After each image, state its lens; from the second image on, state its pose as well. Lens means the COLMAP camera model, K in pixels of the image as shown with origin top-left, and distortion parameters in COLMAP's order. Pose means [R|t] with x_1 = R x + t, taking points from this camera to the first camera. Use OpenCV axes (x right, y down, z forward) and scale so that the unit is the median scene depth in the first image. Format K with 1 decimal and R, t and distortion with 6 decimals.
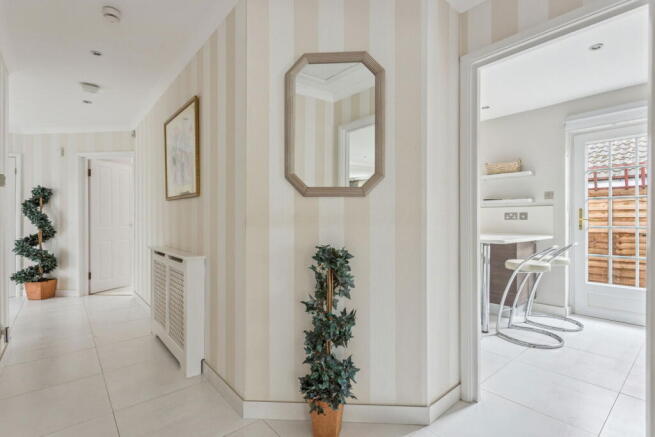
lens RADIAL K [[318.4, 0, 328.2], [0, 318.4, 219.7], [0, 0, 1]] dist [-0.000441, 0.001712]
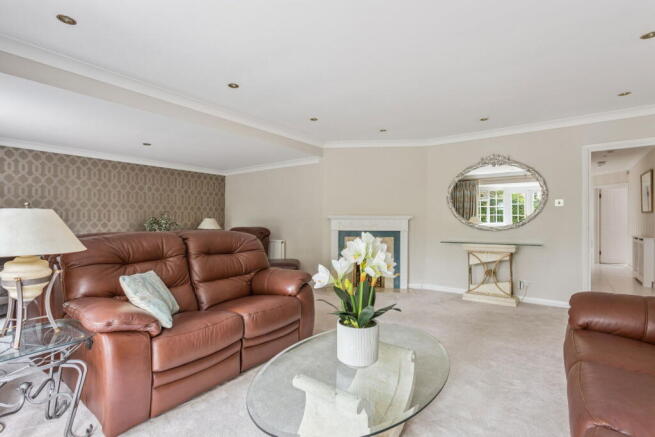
lens RADIAL K [[318.4, 0, 326.3], [0, 318.4, 216.8], [0, 0, 1]] dist [-0.000441, 0.001712]
pose [[0.224652, -0.000567, -0.974439, 1.043962], [-0.006721, 0.999975, -0.002131, -0.018278], [0.974416, 0.007028, 0.224643, -1.449623]]
